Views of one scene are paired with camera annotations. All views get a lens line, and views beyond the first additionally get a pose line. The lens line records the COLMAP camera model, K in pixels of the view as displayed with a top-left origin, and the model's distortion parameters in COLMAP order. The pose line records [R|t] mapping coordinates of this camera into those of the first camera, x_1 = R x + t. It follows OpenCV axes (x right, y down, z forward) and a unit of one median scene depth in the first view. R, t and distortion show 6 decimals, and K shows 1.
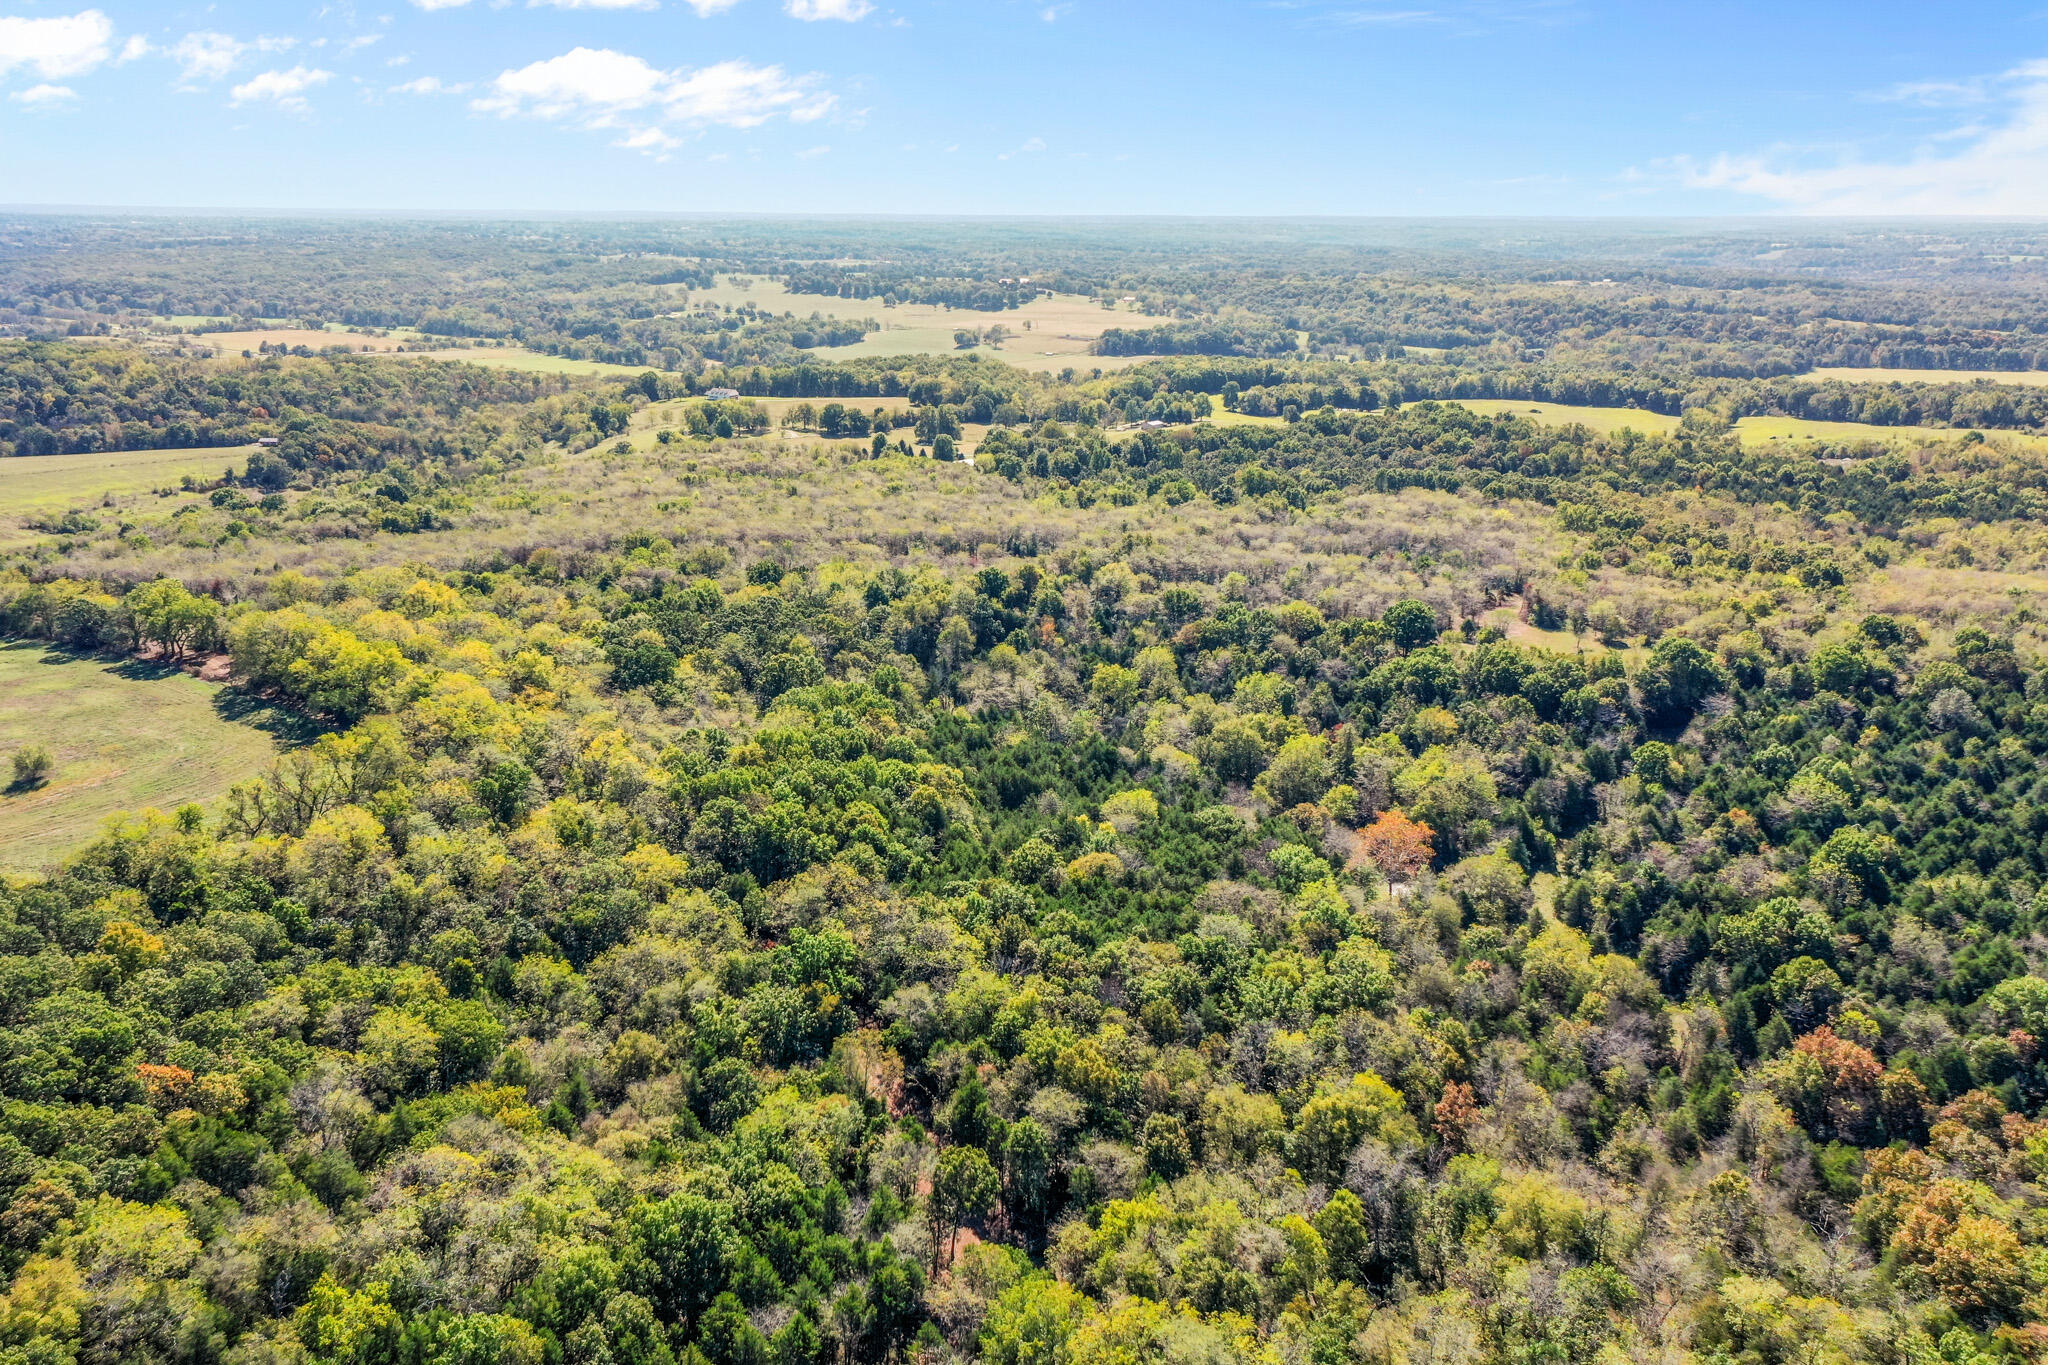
lens RADIAL K [[1631.1, 0, 1032.6], [0, 1631.1, 689.3], [0, 0, 1]] dist [0.015476, 0.016298]
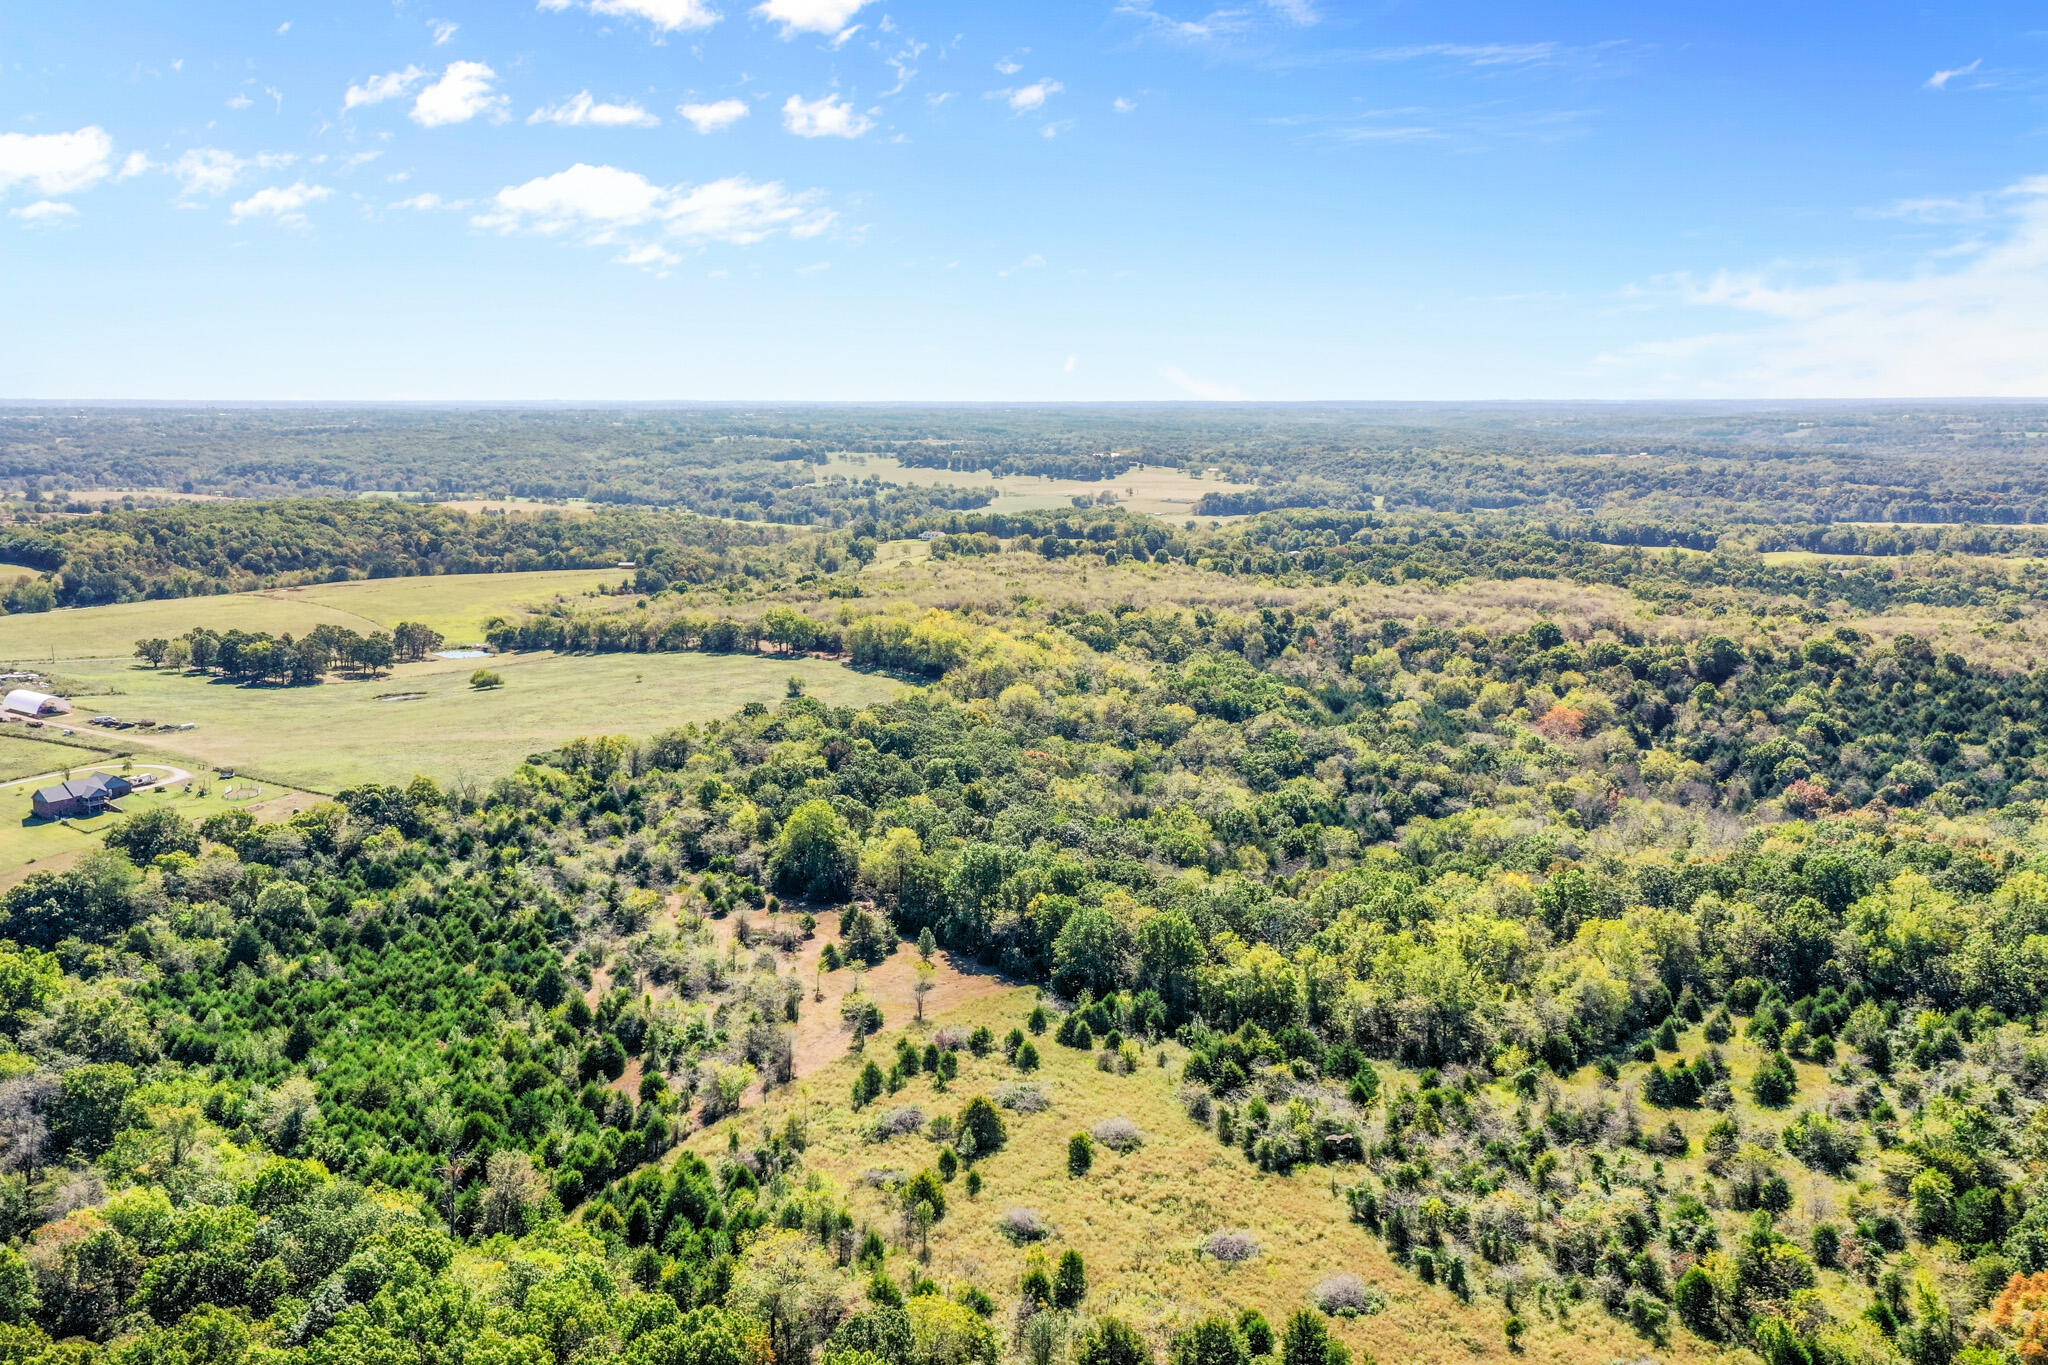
lens RADIAL K [[1631.1, 0, 1032.6], [0, 1631.1, 689.3], [0, 0, 1]] dist [0.015476, 0.016298]
pose [[0.999705, -0.001825, -0.024225, -0.125219], [-0.000795, 0.994181, -0.107722, 0.100694], [0.024281, 0.107710, 0.993886, -0.317816]]
